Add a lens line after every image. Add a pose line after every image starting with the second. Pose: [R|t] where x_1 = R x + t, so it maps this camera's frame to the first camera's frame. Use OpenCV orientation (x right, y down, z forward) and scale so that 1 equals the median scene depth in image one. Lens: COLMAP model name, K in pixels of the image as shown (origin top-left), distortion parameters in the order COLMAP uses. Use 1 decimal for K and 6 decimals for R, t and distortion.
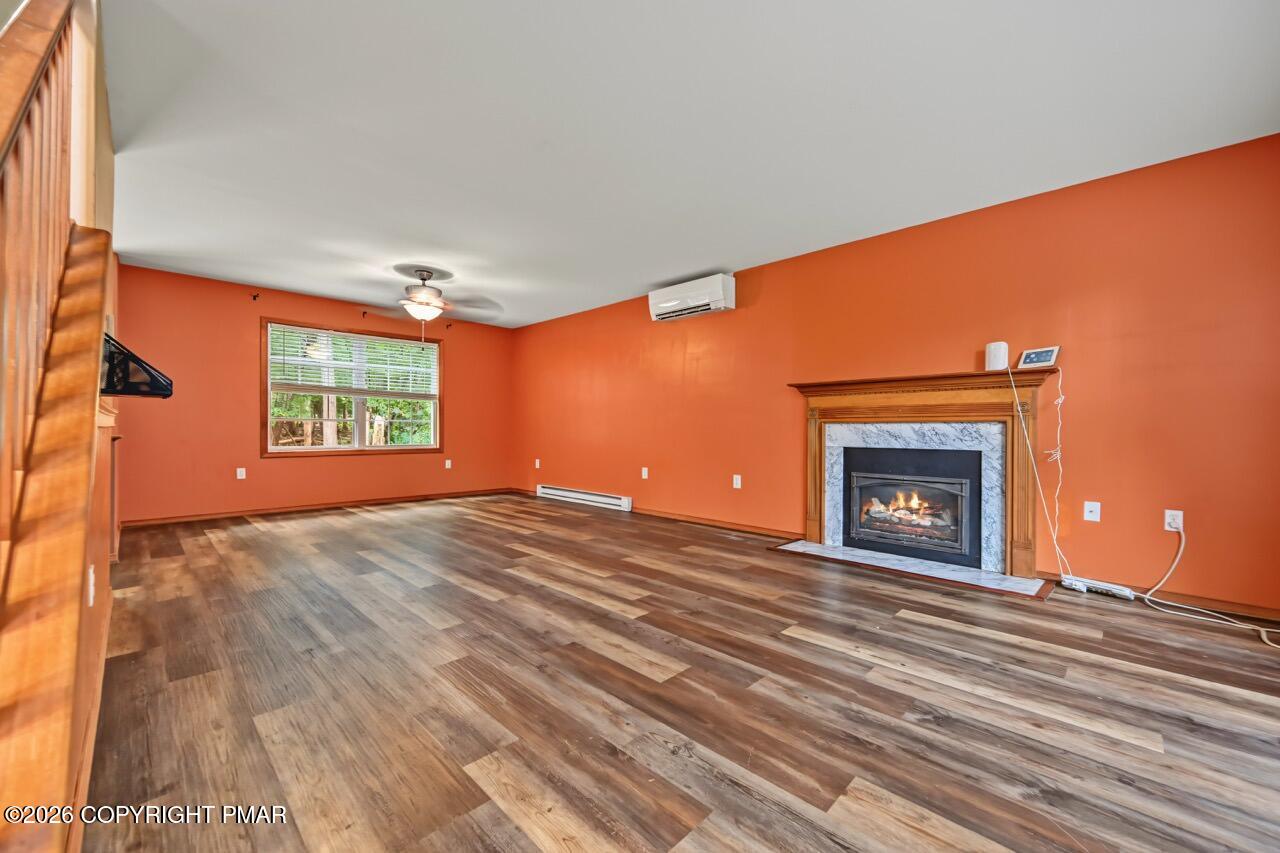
lens RADIAL K [[505.8, 0, 645.1], [0, 505.8, 429.0], [0, 0, 1]] dist [0.000095, 0.000130]
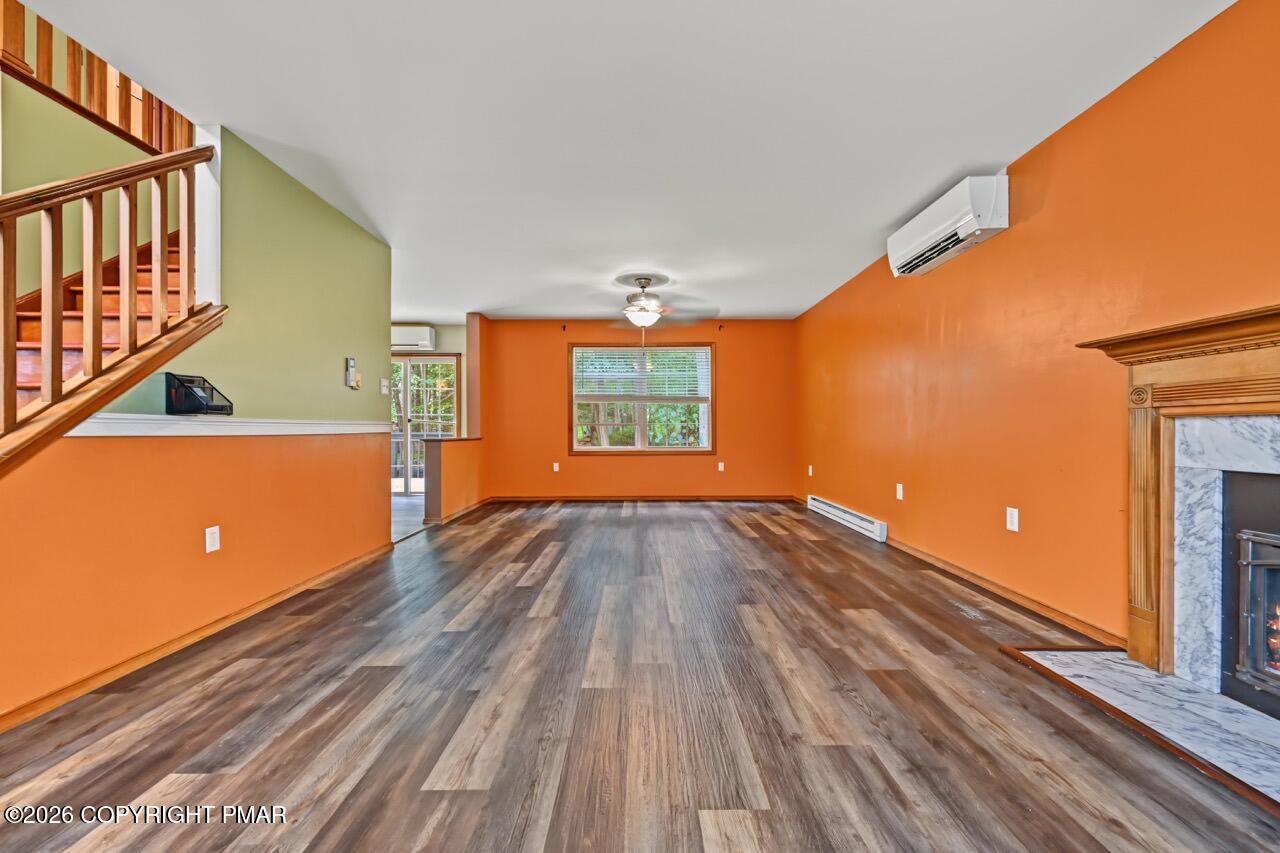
lens RADIAL K [[505.8, 0, 645.1], [0, 505.8, 429.0], [0, 0, 1]] dist [0.000095, 0.000130]
pose [[0.703484, -0.008322, -0.710663, 0.351598], [0.008653, 0.999958, -0.003144, -0.003428], [0.710659, -0.003937, 0.703526, 0.328941]]
